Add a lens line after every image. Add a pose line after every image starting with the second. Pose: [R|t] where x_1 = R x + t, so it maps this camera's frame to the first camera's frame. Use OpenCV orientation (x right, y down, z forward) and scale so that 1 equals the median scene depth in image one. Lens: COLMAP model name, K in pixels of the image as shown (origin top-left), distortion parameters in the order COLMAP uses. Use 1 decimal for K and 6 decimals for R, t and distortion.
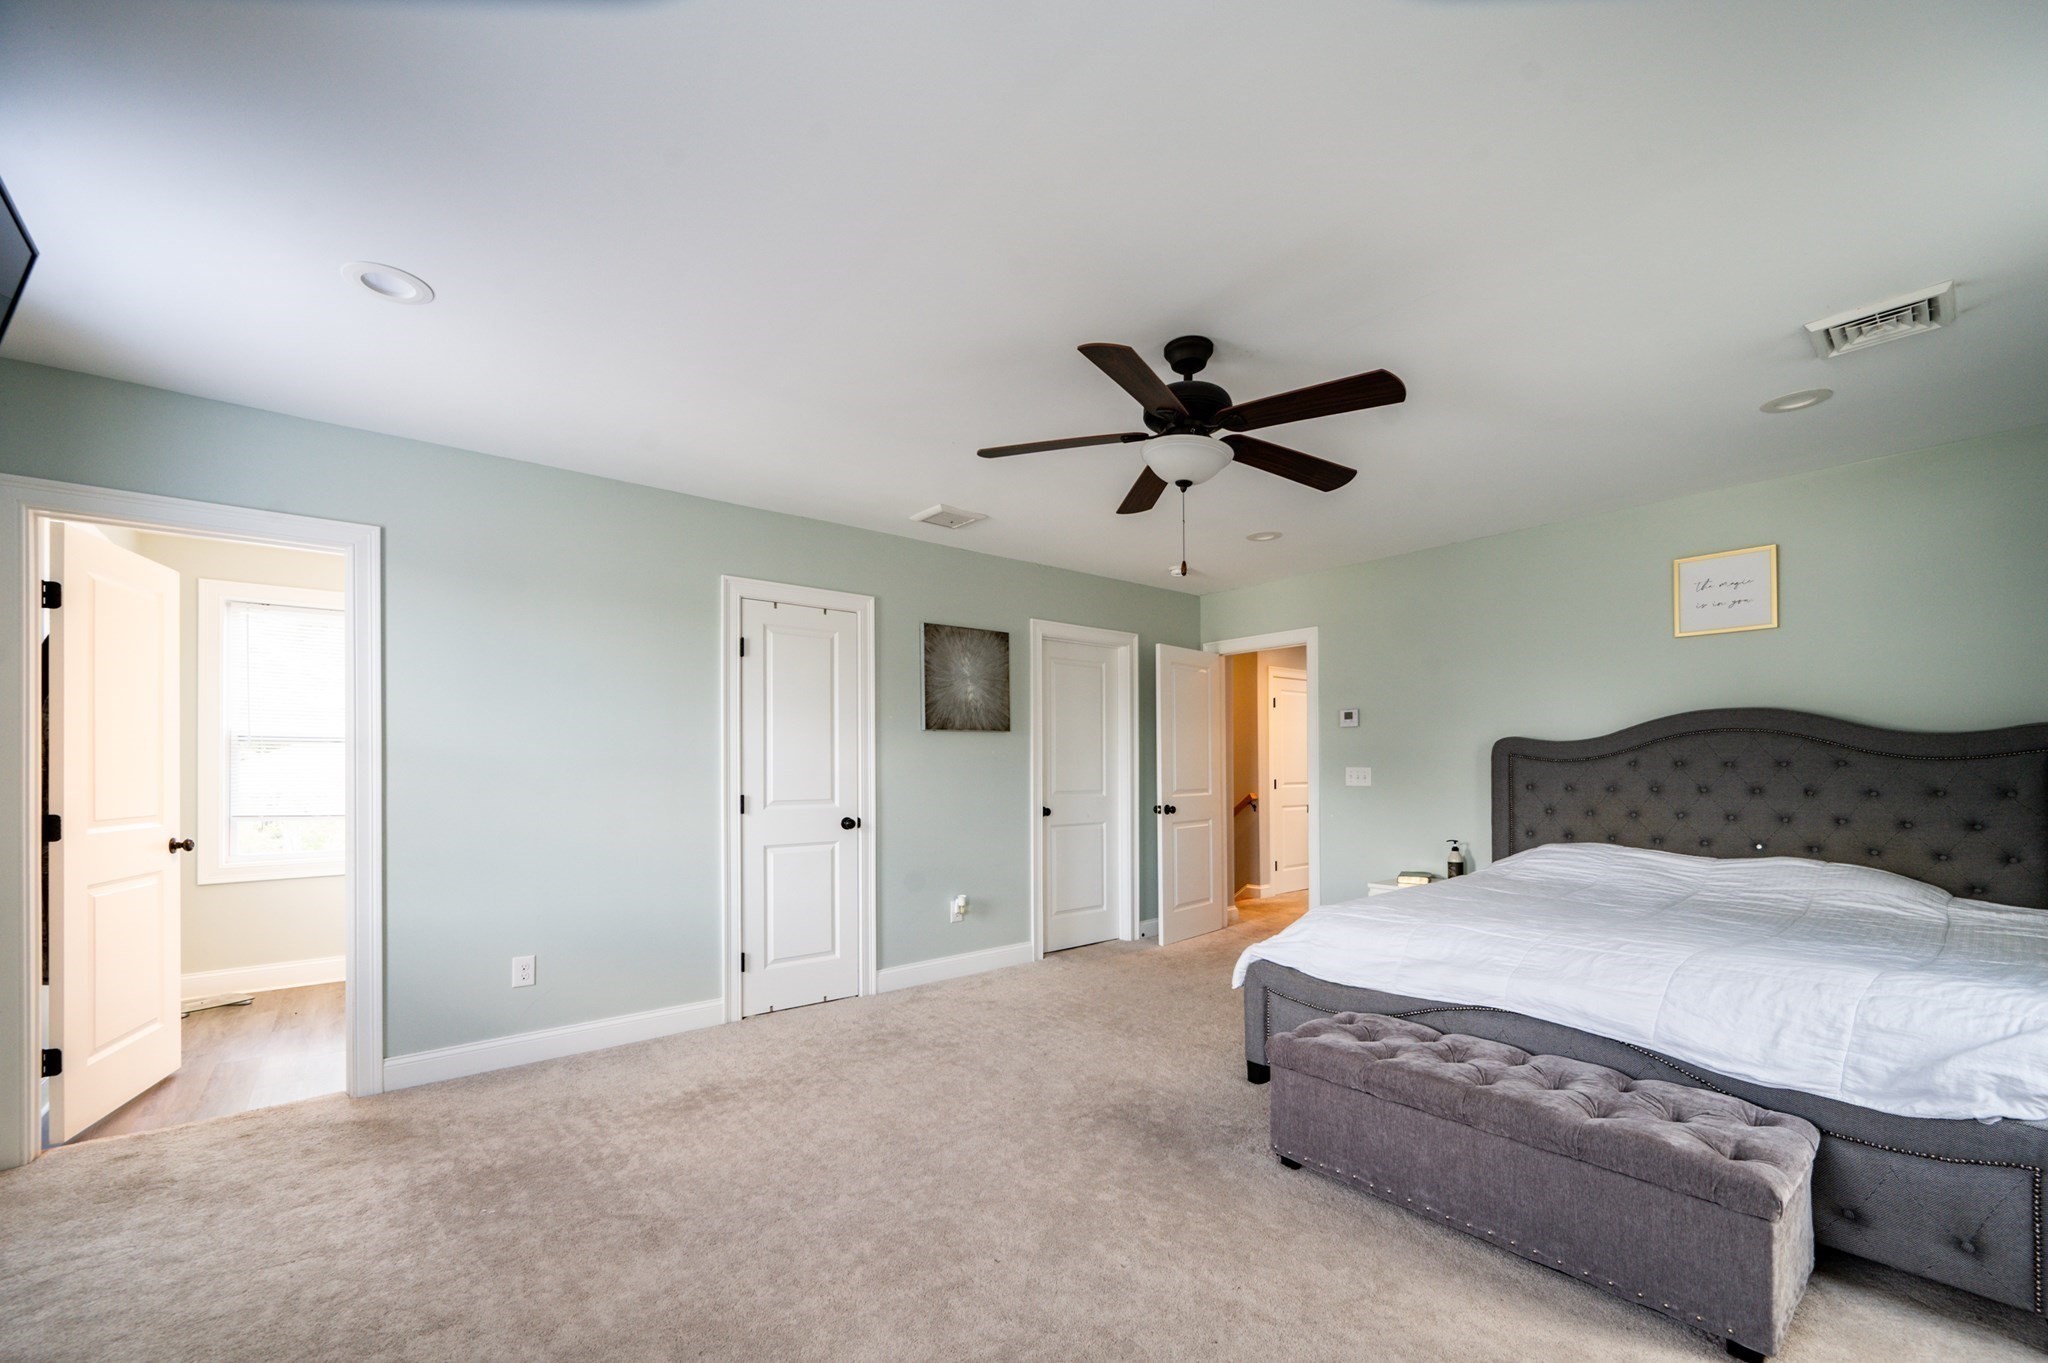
lens RADIAL K [[836.7, 0, 1047.6], [0, 836.7, 767.2], [0, 0, 1]] dist [-0.001172, -0.000621]
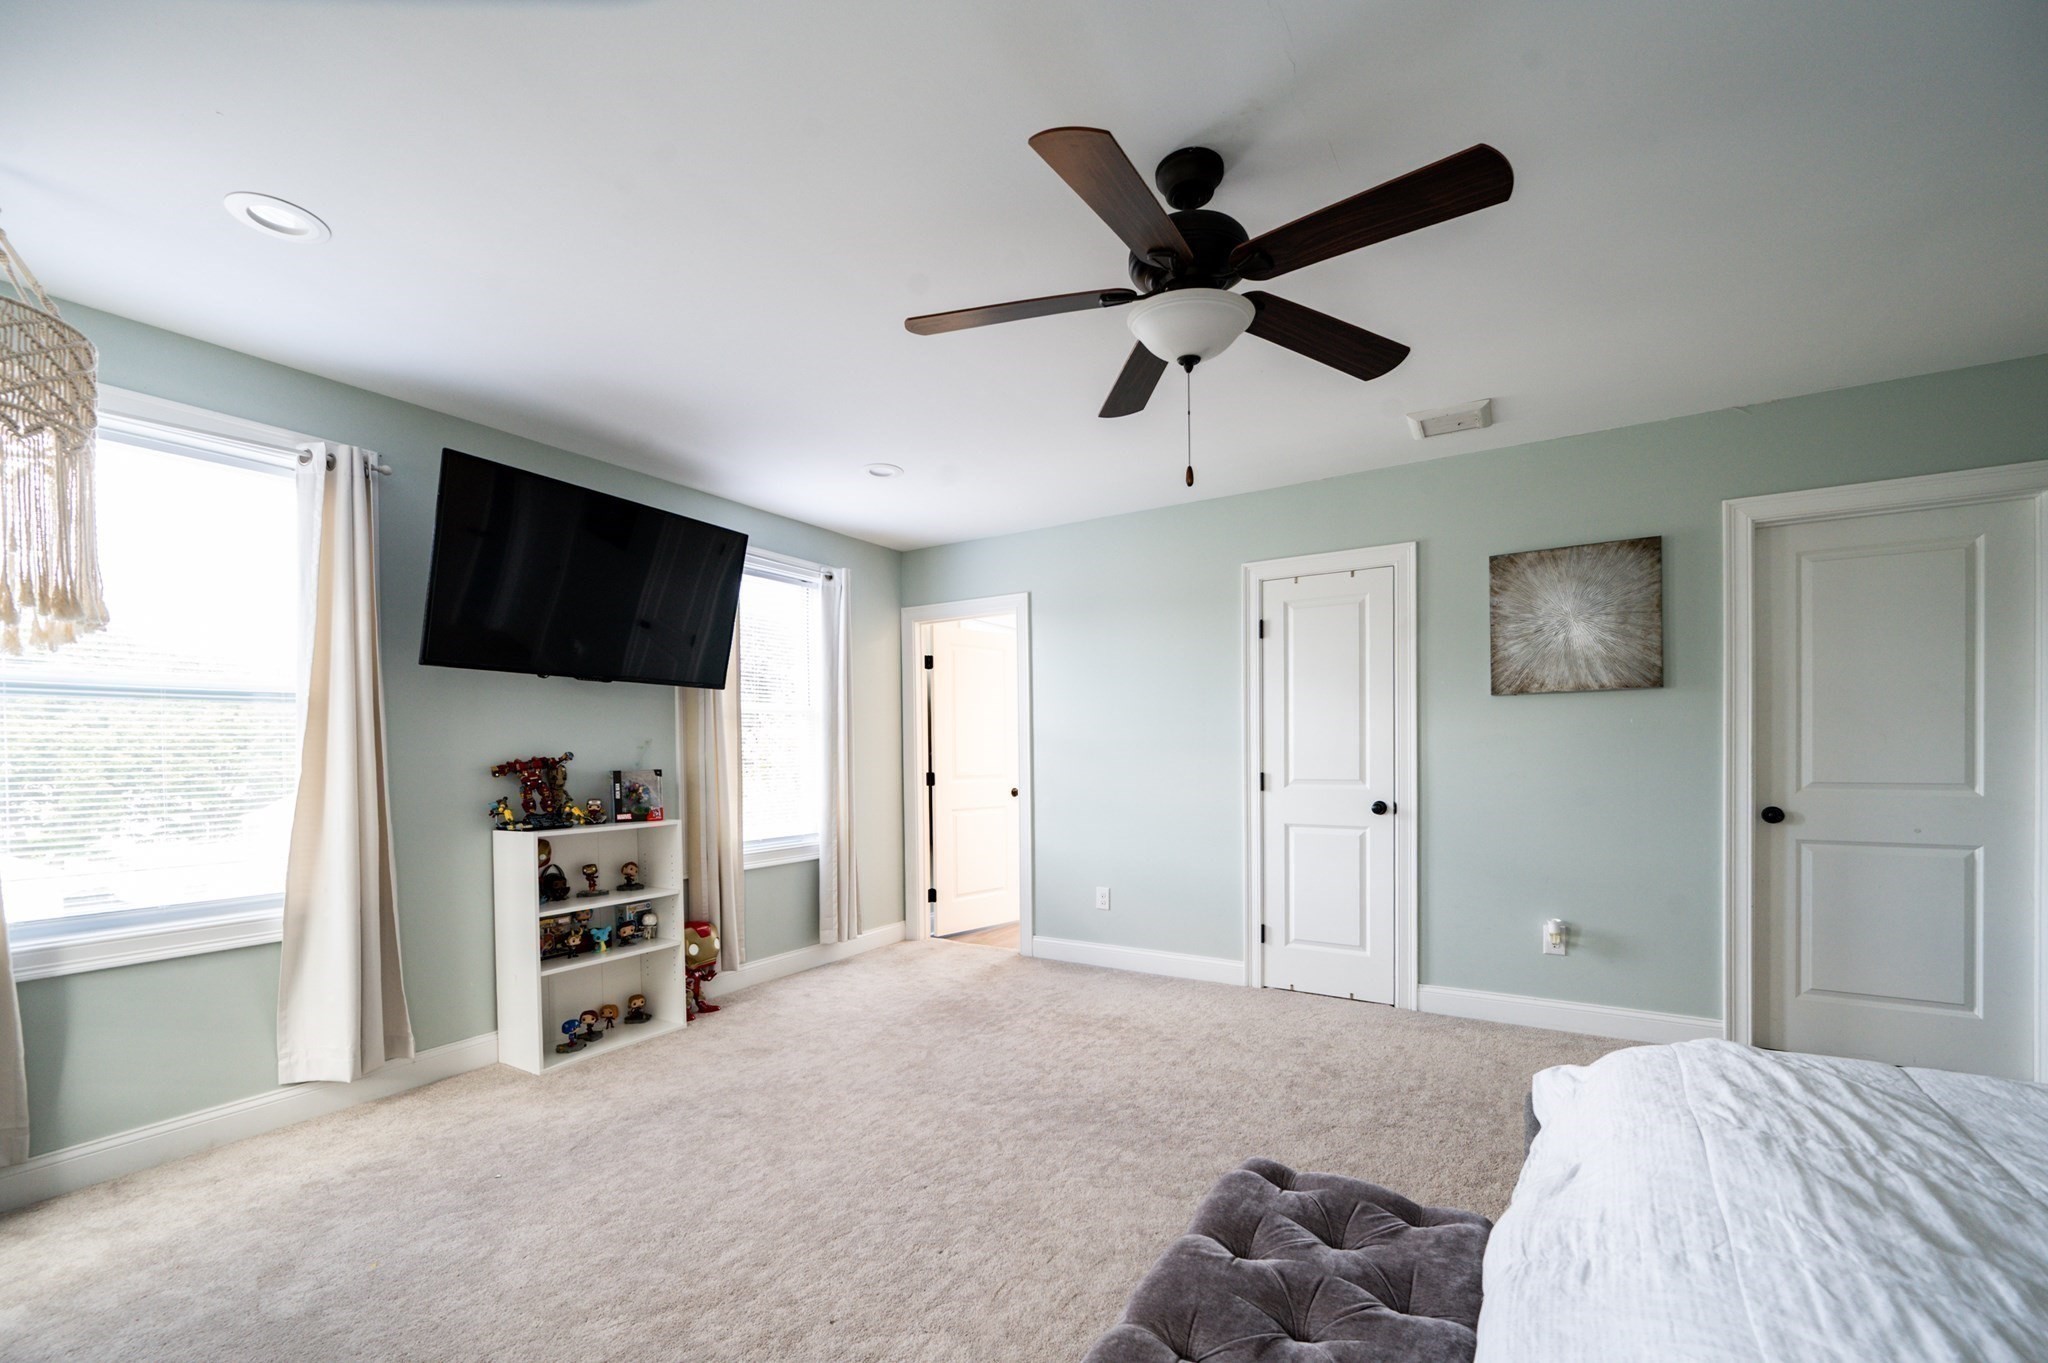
lens RADIAL K [[833.9, 0, 1026.9], [0, 833.9, 772.7], [0, 0, 1]] dist [-0.000017, -0.000221]
pose [[0.307652, 0.024347, -0.951188, 0.488649], [0.007673, 0.999577, 0.028068, 0.002096], [0.951468, -0.015934, 0.307335, 0.377860]]
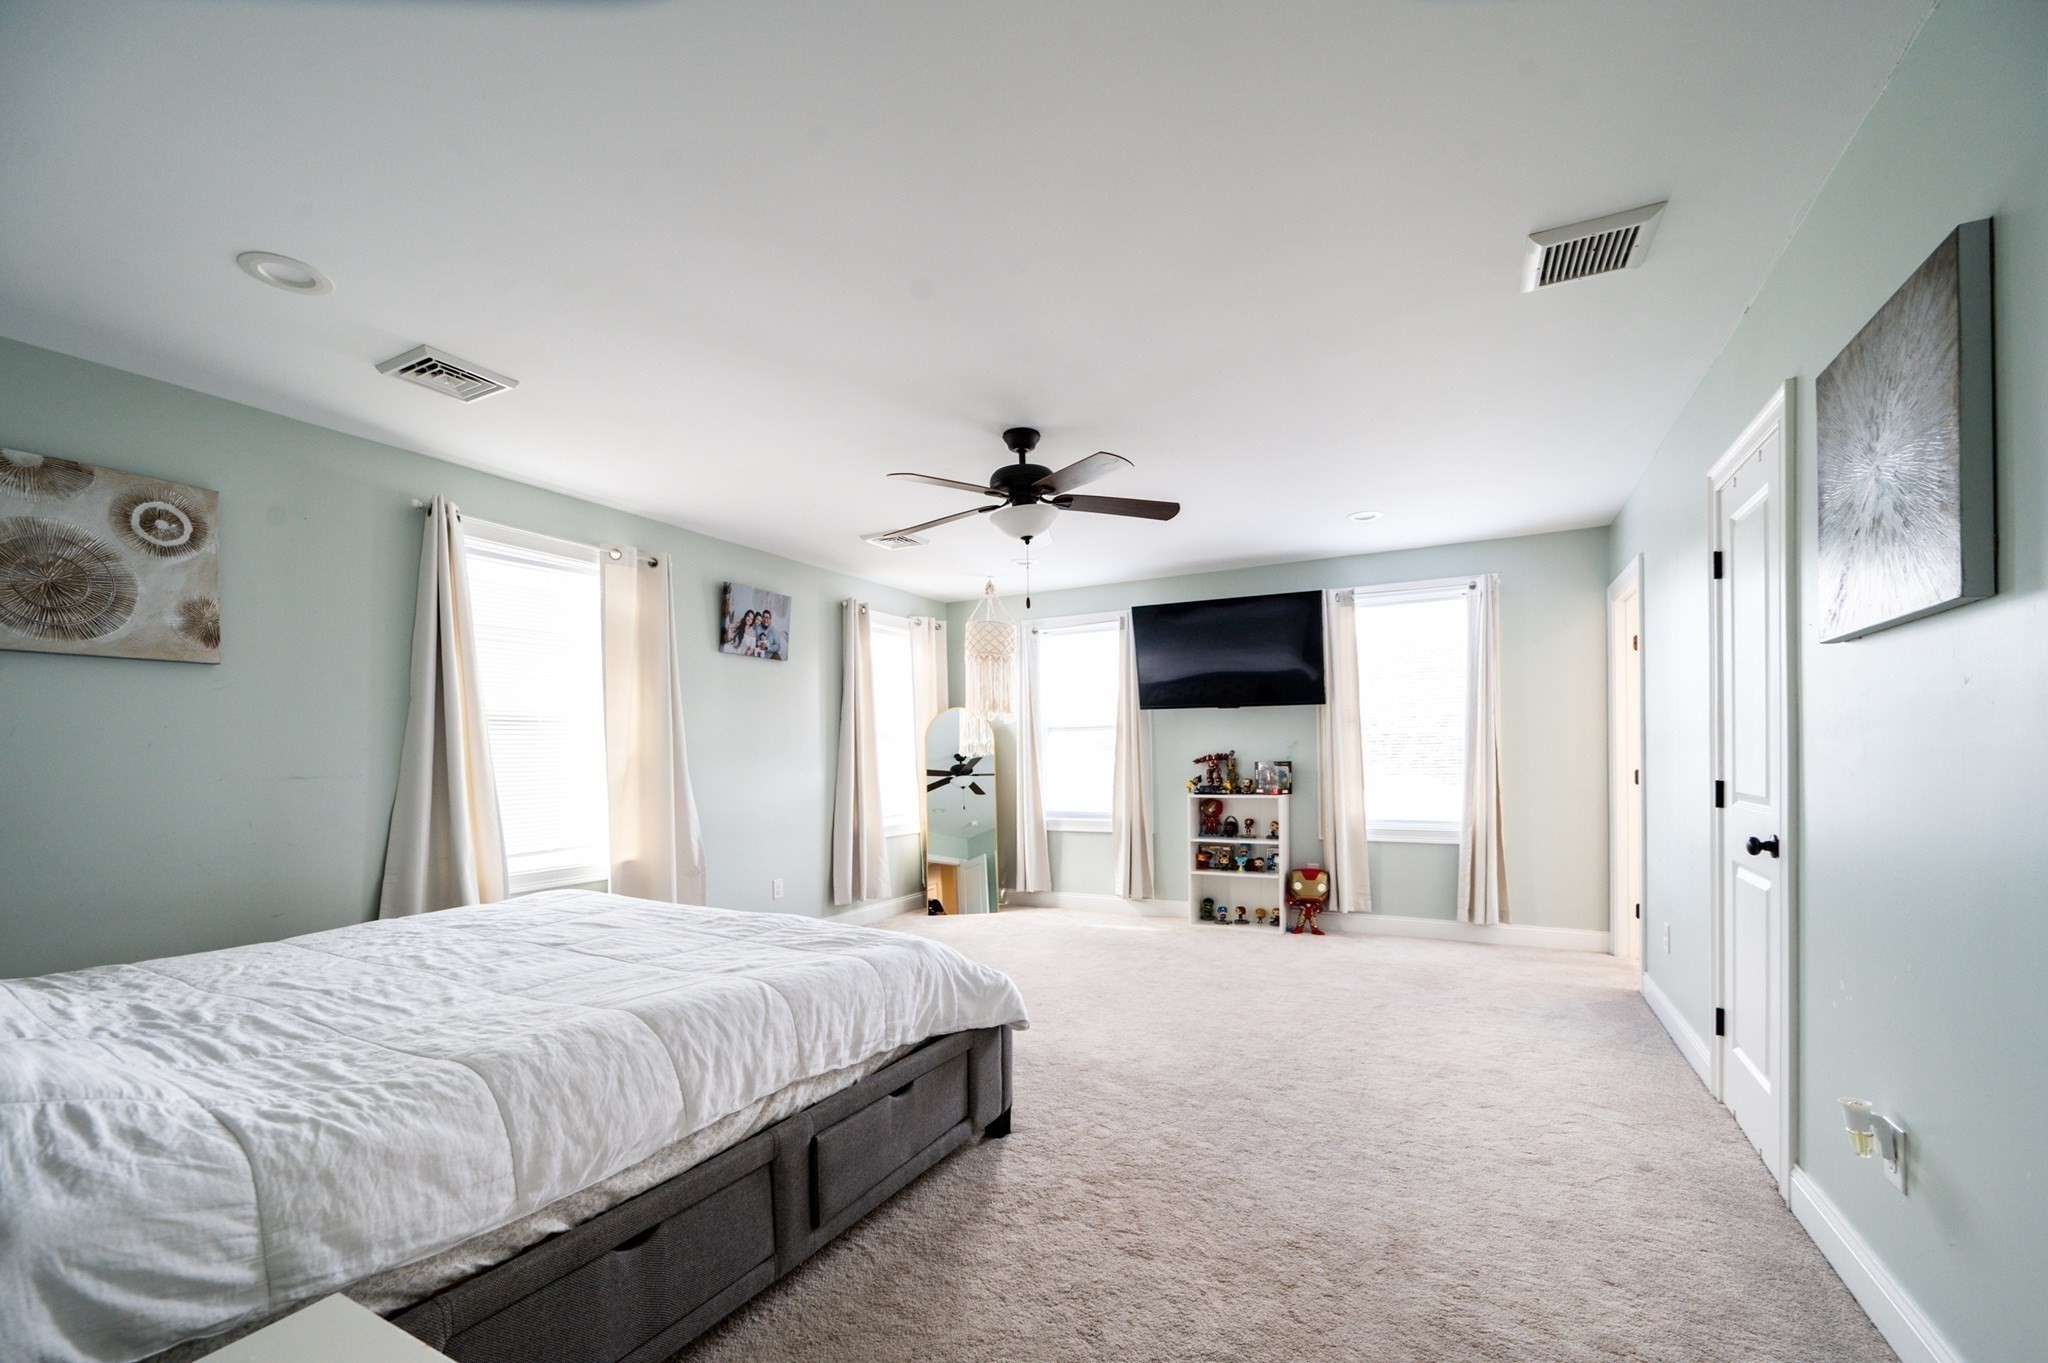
lens RADIAL K [[836.7, 0, 1047.6], [0, 836.7, 767.2], [0, 0, 1]] dist [-0.001172, -0.000621]
pose [[-0.925252, 0.020515, -0.378798, 0.383020], [0.017040, 0.999776, 0.012524, 0.007333], [0.378970, 0.005133, -0.925395, 1.343901]]
